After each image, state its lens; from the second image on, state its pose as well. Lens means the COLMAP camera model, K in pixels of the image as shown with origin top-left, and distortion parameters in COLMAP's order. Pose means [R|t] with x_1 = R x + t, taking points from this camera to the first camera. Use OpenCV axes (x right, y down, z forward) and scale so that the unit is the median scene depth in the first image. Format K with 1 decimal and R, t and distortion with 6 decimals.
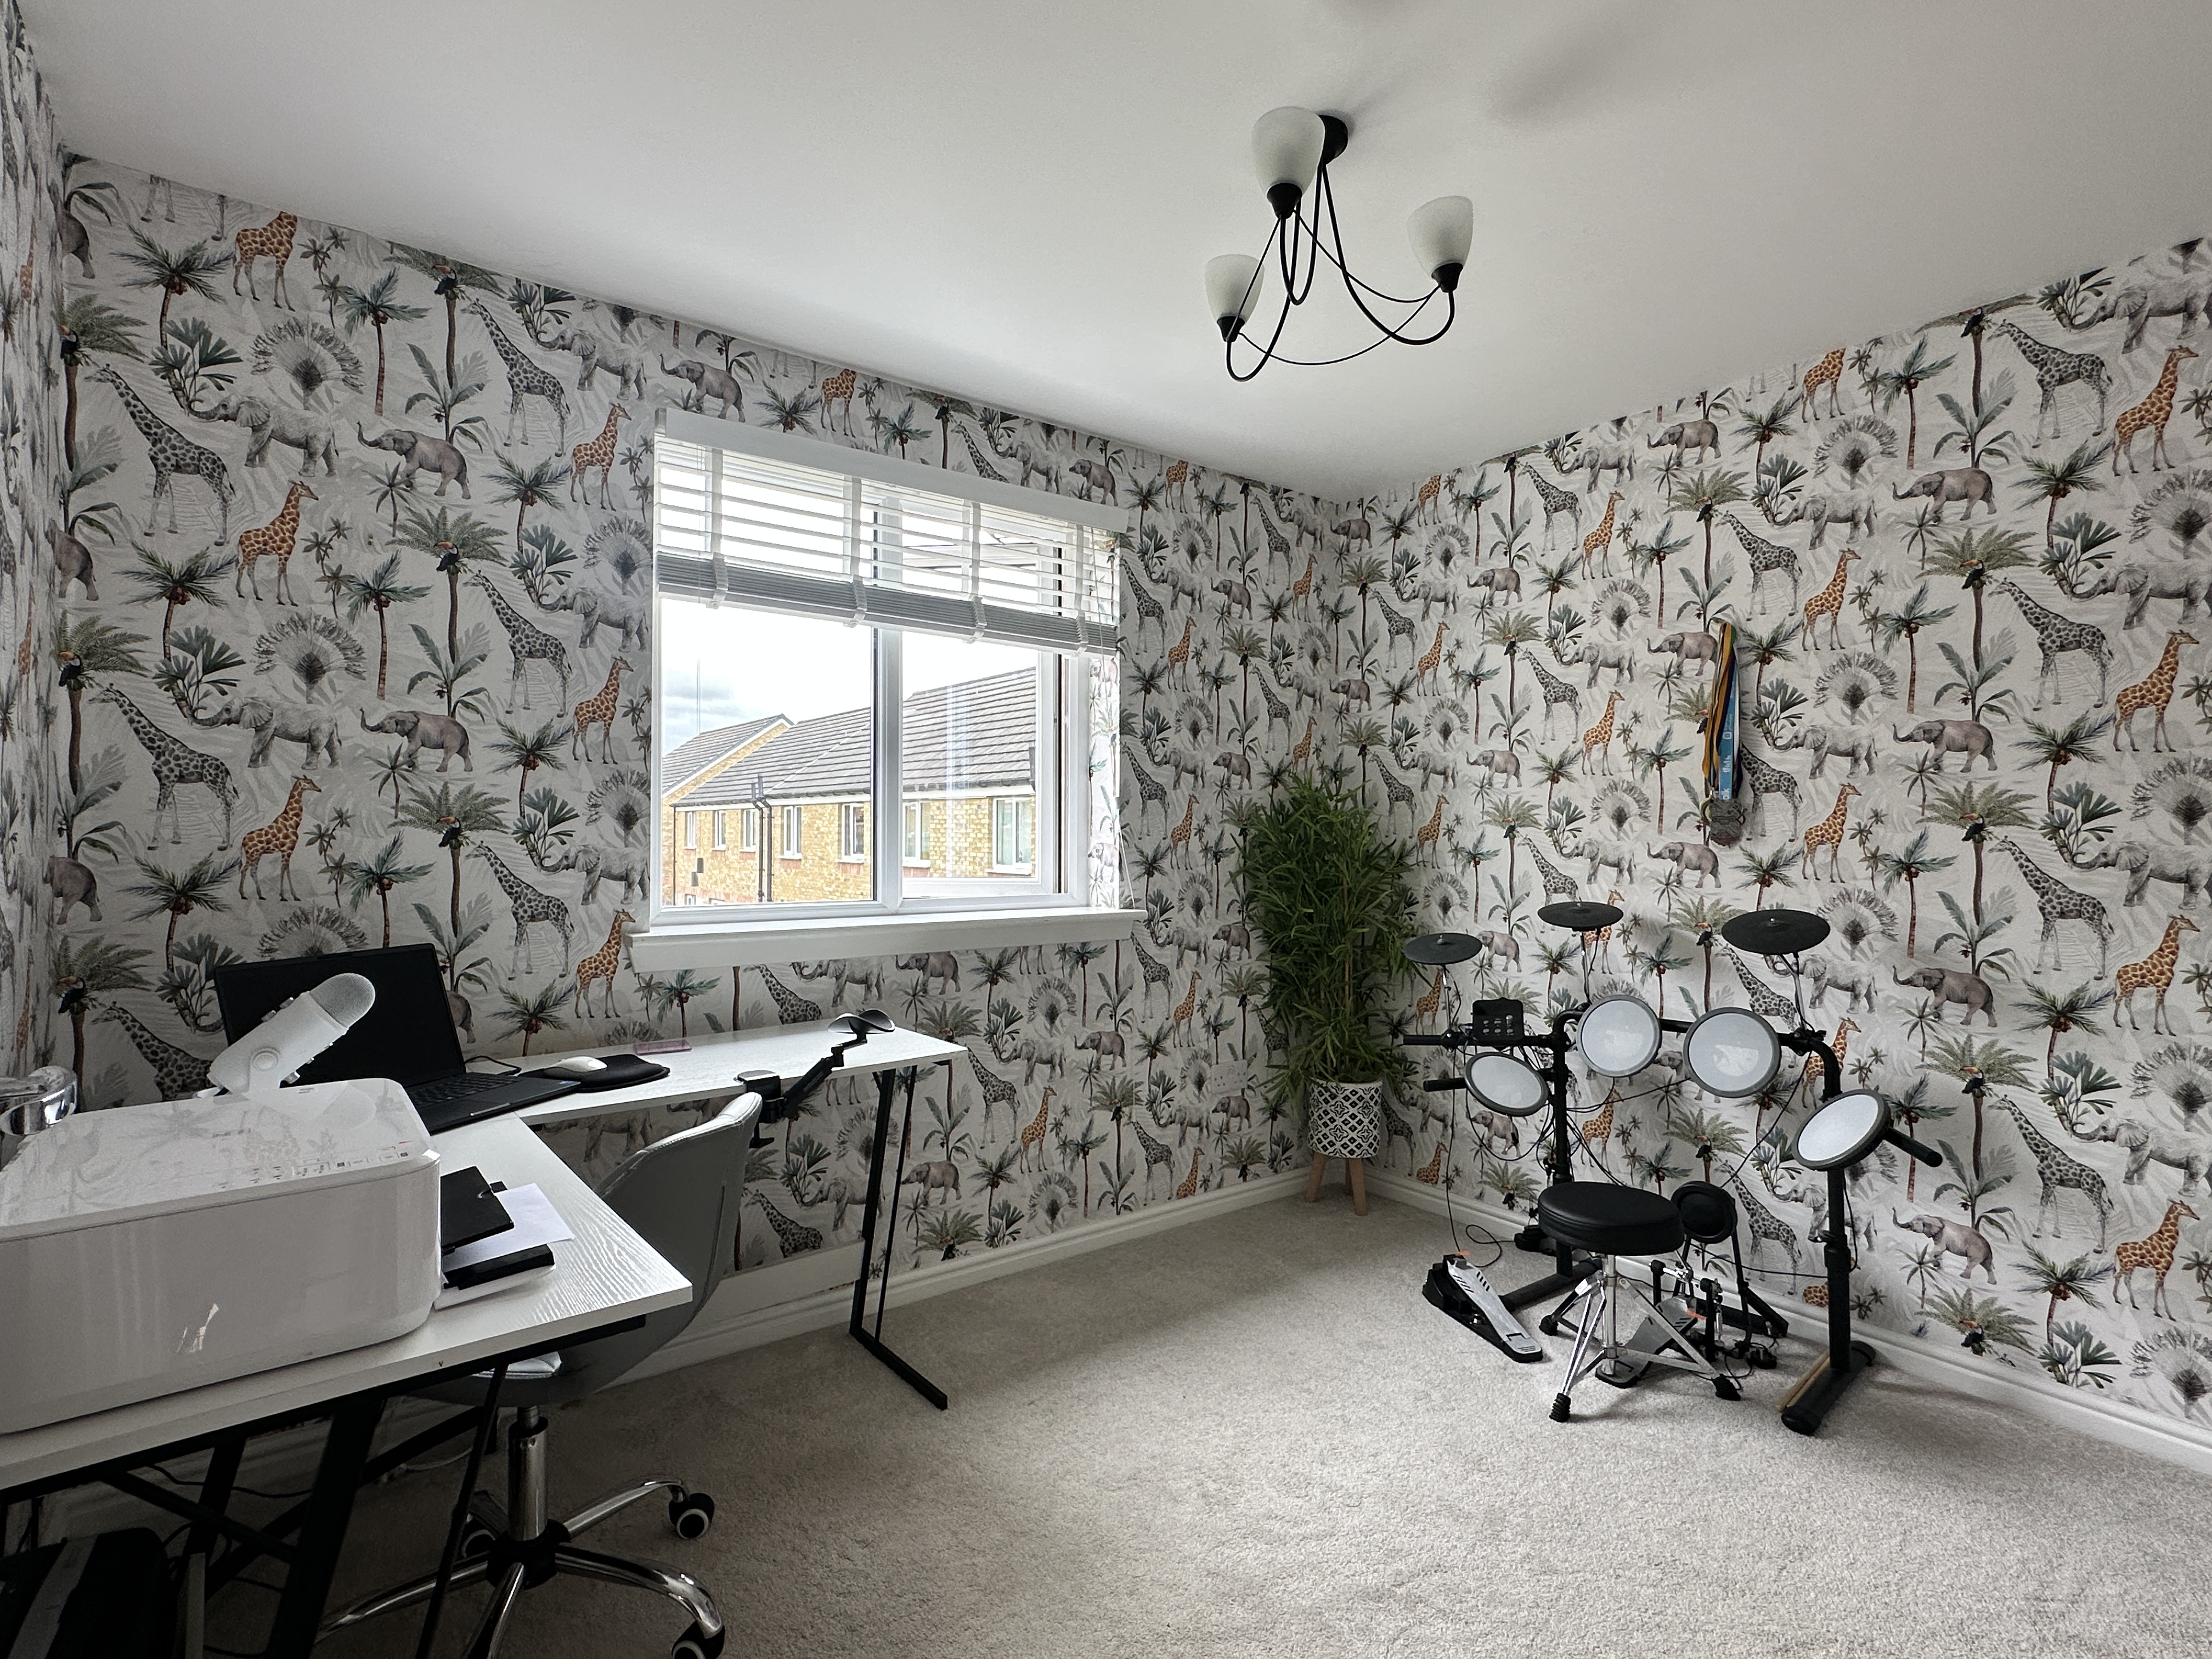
lens RADIAL K [[1098.4, 0, 1109.9], [0, 1098.4, 833.9], [0, 0, 1]] dist [-0.003017, 0.001493]
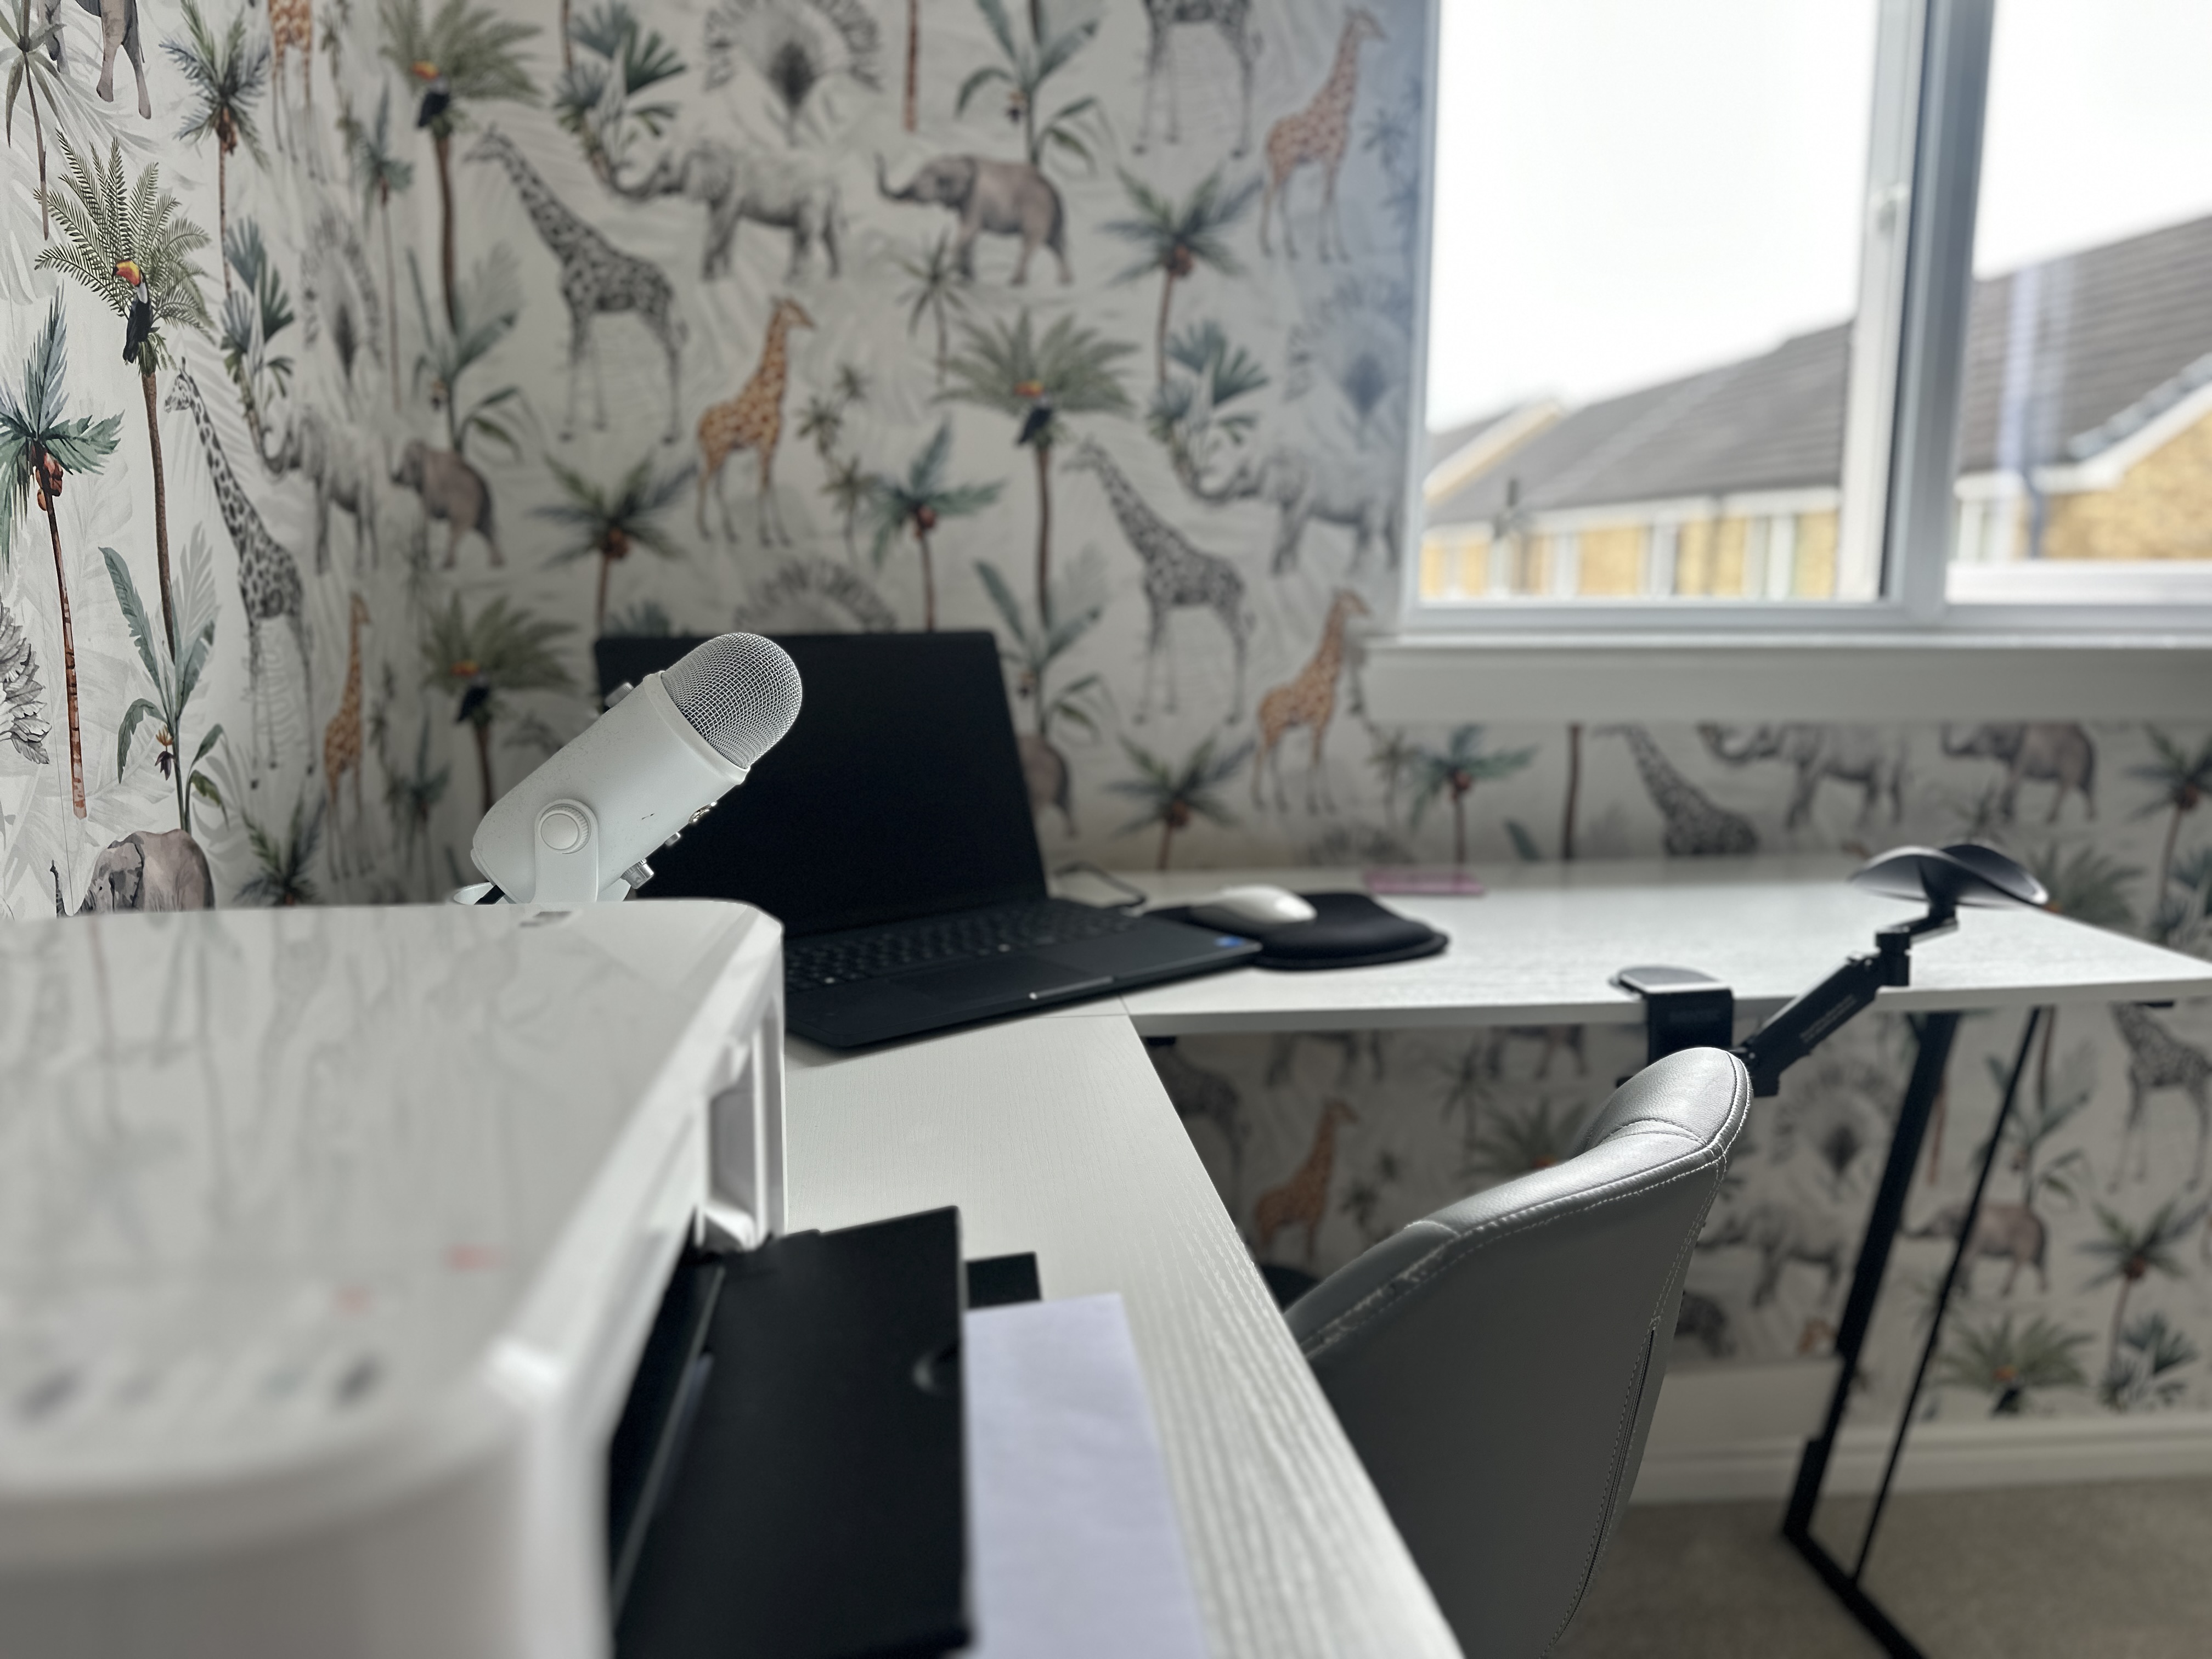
lens RADIAL K [[1544.6, 0, 1087.9], [0, 1544.6, 842.8], [0, 0, 1]] dist [0.026567, -0.014397]
pose [[0.844367, 0.089684, -0.528205, -0.177851], [-0.002379, 0.986508, 0.163696, 0.068898], [0.535759, -0.136963, 0.833188, 0.371307]]
